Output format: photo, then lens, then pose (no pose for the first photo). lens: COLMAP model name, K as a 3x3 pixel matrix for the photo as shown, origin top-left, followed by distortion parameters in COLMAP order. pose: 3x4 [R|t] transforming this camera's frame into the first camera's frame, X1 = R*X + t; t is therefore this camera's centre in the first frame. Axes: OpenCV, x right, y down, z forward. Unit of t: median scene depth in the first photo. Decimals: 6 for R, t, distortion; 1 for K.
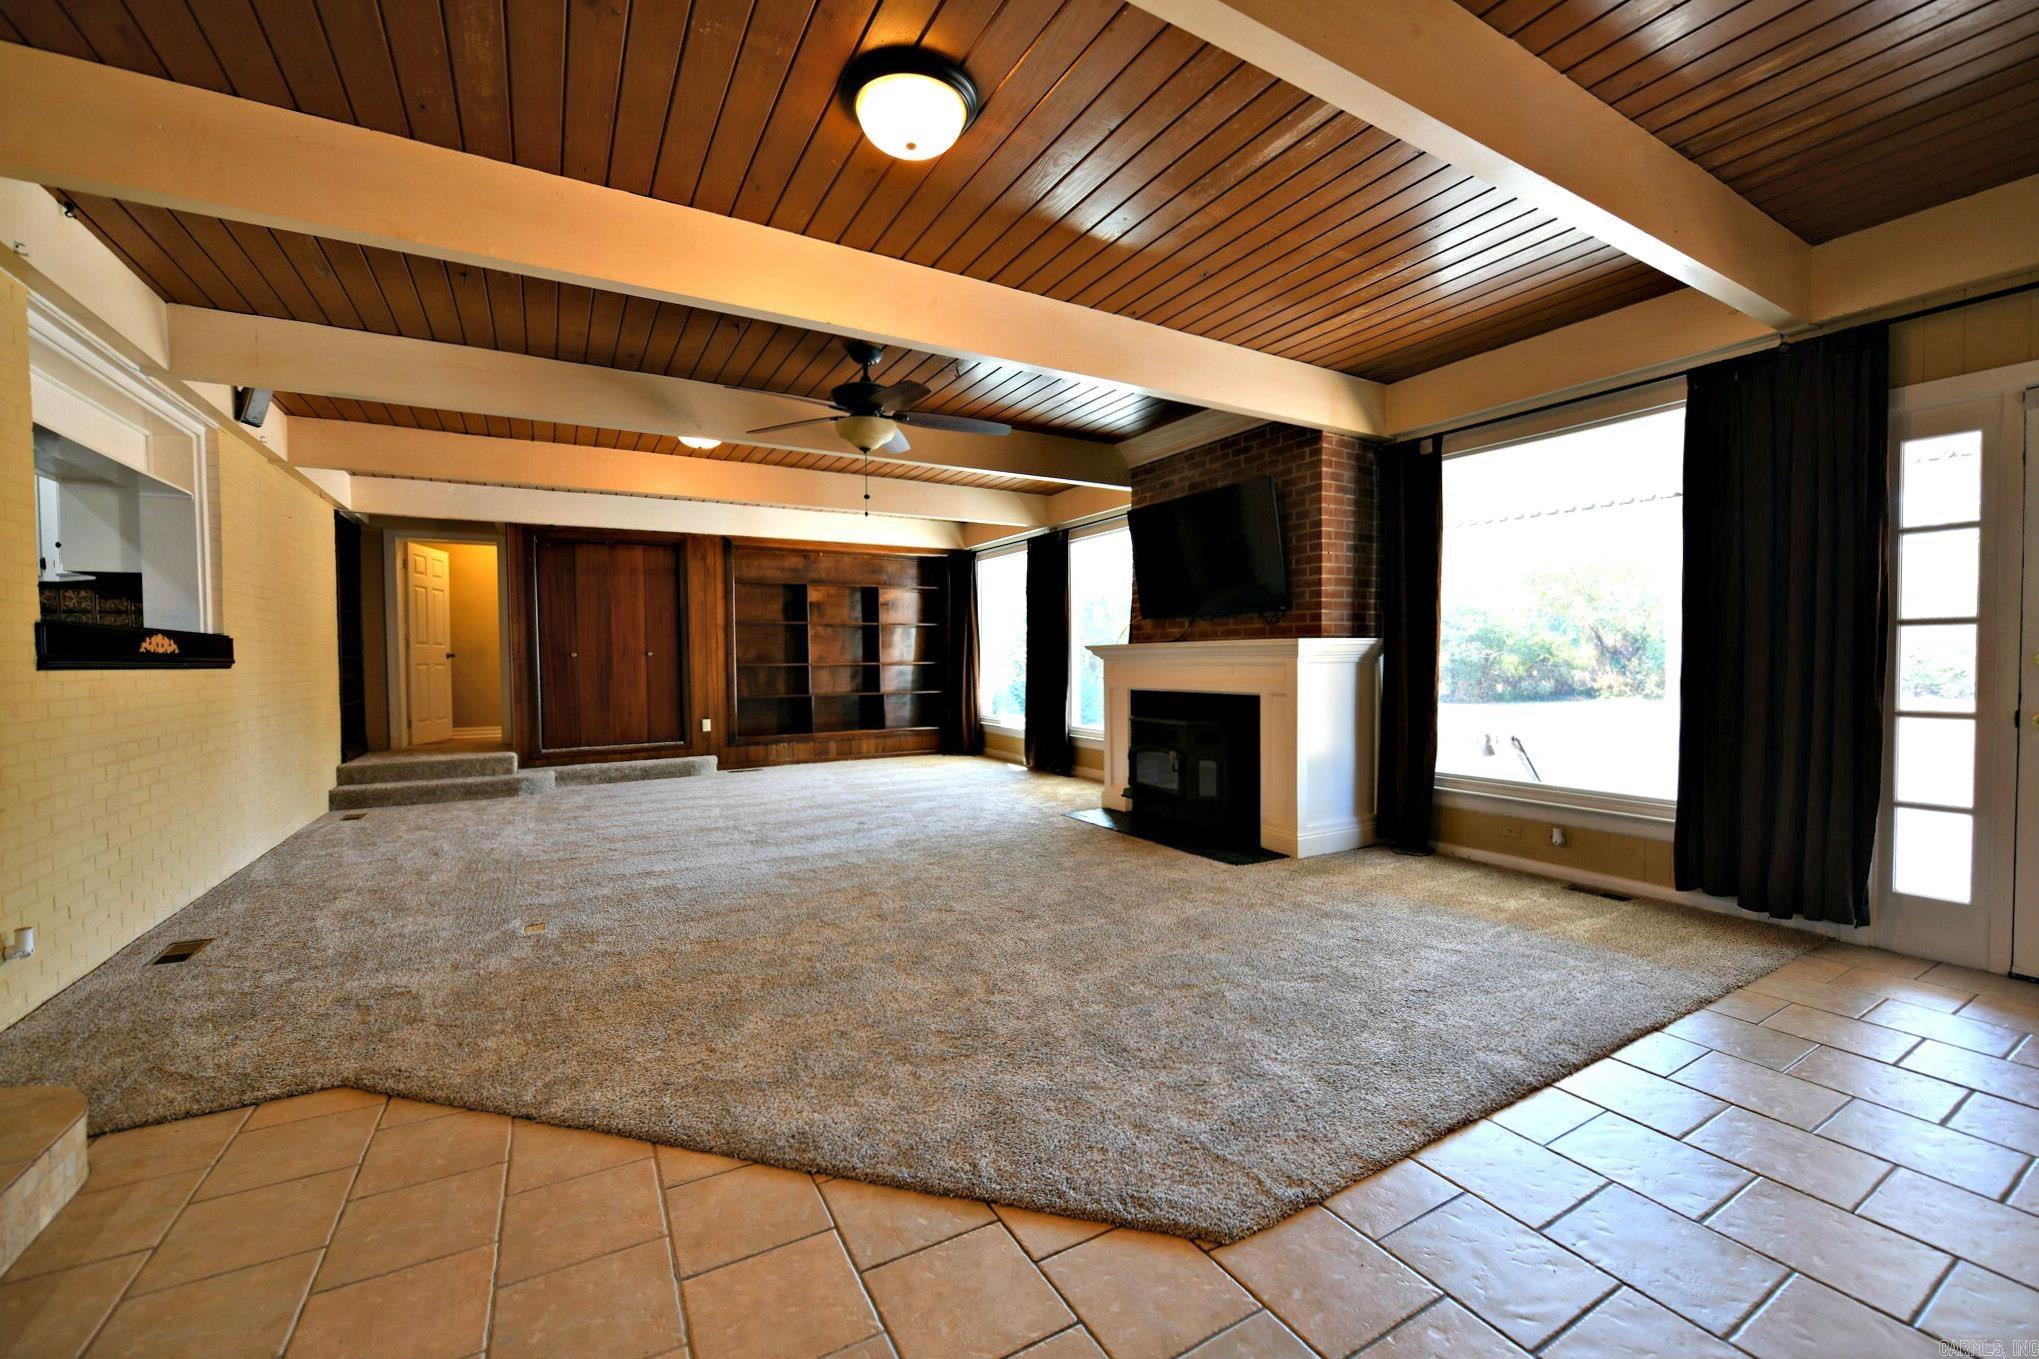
lens RADIAL K [[821.5, 0, 1018.8], [0, 821.5, 686.2], [0, 0, 1]] dist [-0.010226, -0.000193]
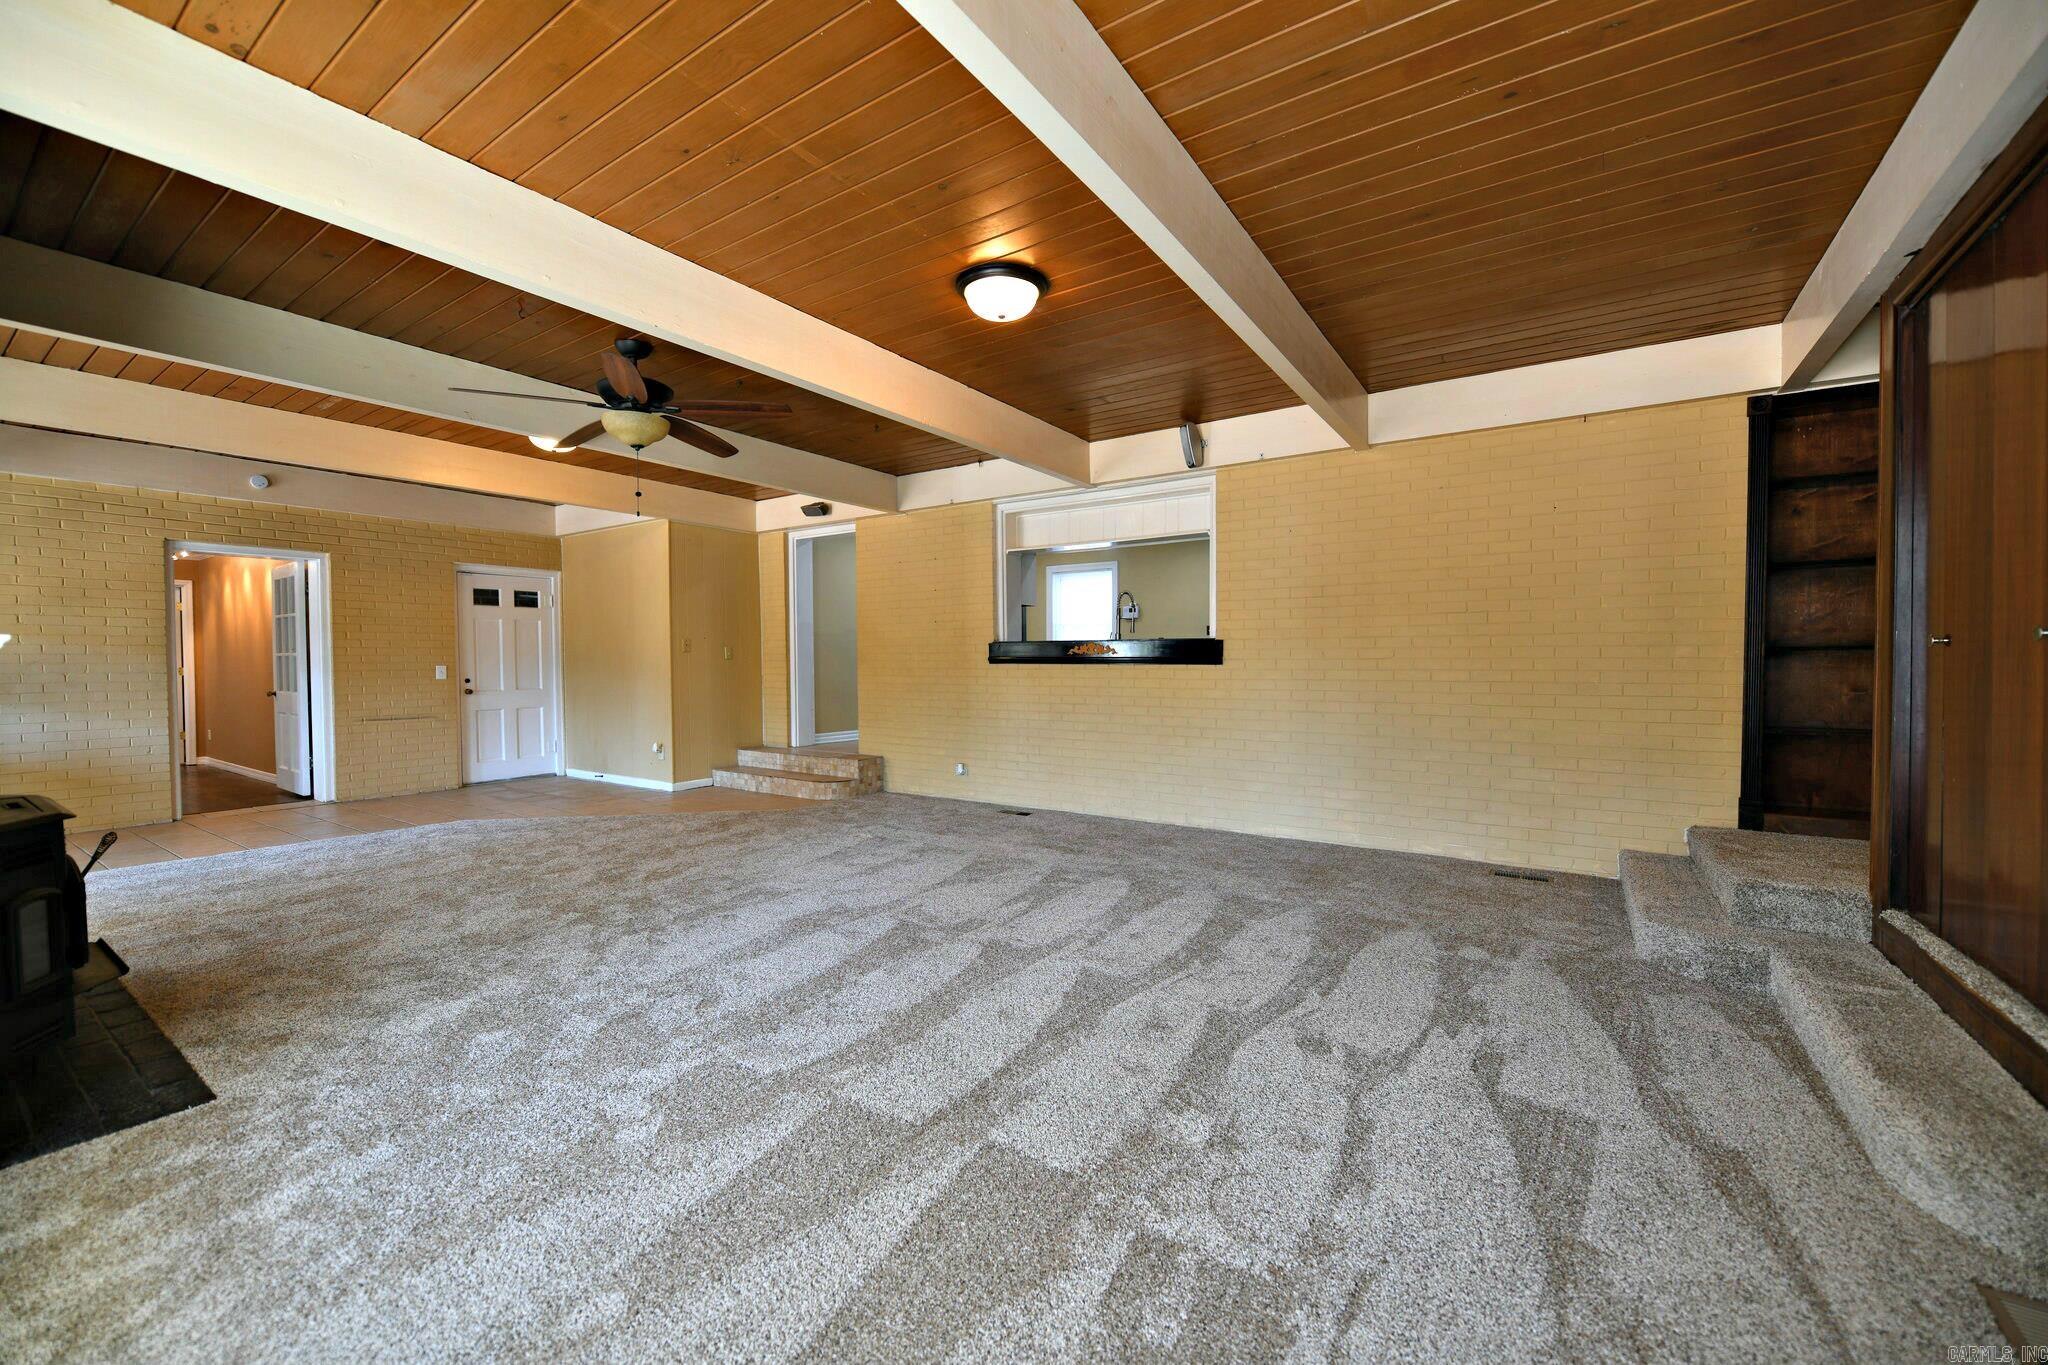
lens RADIAL K [[825.2, 0, 1011.0], [0, 825.2, 672.9], [0, 0, 1]] dist [-0.010226, -0.000193]
pose [[-0.899946, 0.016533, -0.435689, -0.111193], [-0.005695, 0.998750, 0.049661, -0.057982], [0.435965, 0.047174, -0.898726, 1.635716]]
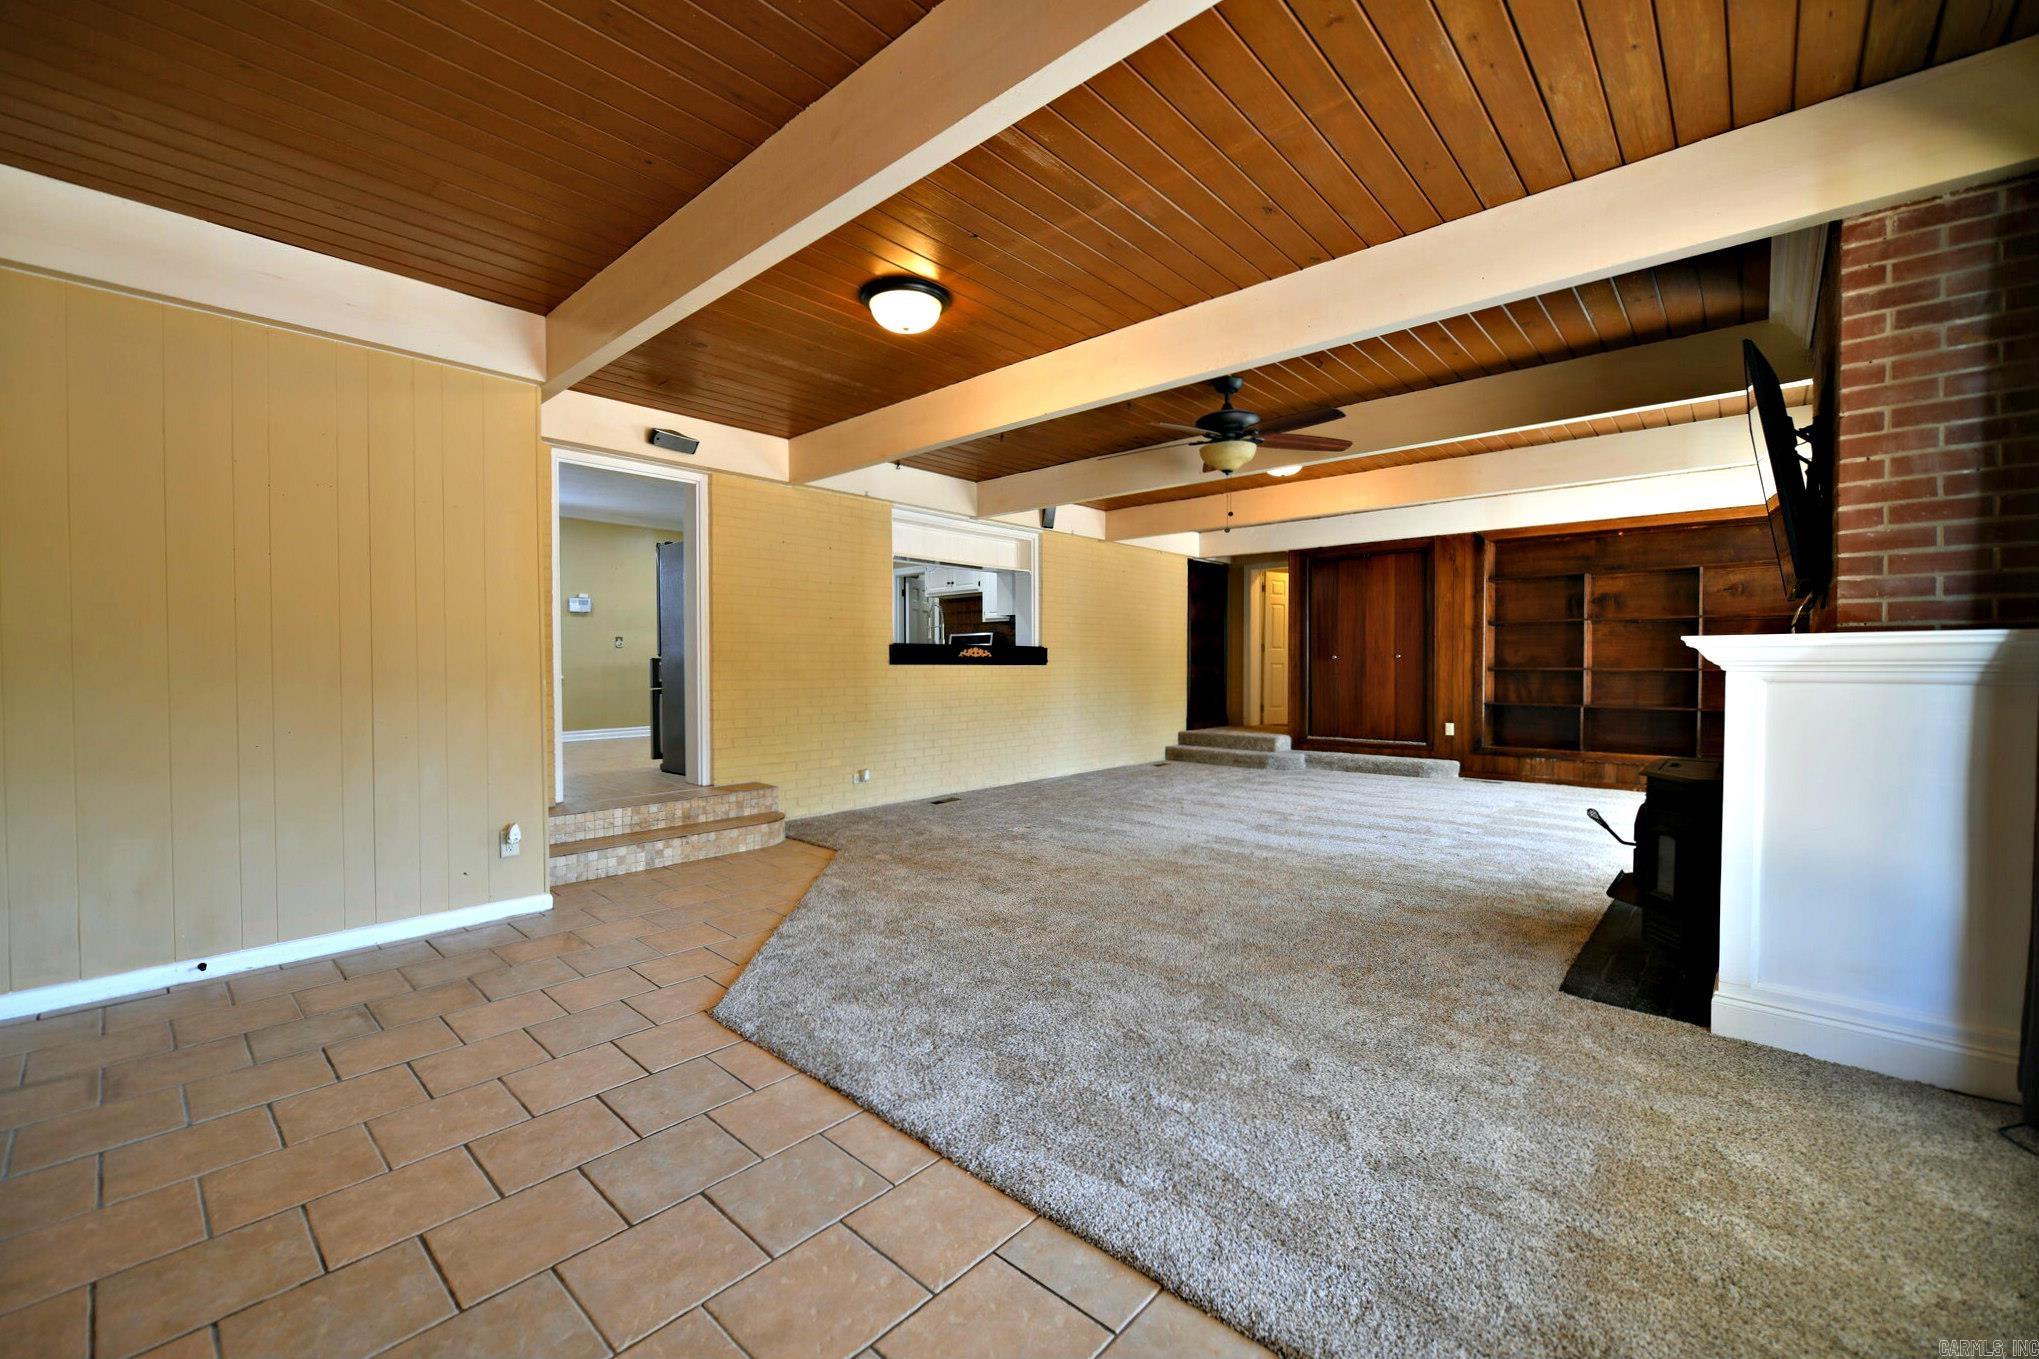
lens RADIAL K [[821.5, 0, 1014.1], [0, 821.5, 675.9], [0, 0, 1]] dist [-0.010226, -0.000193]
pose [[0.297084, 0.024933, -0.954526, 0.609138], [-0.035495, 0.999256, 0.015054, -0.018467], [0.954191, 0.029409, 0.297748, 0.324127]]
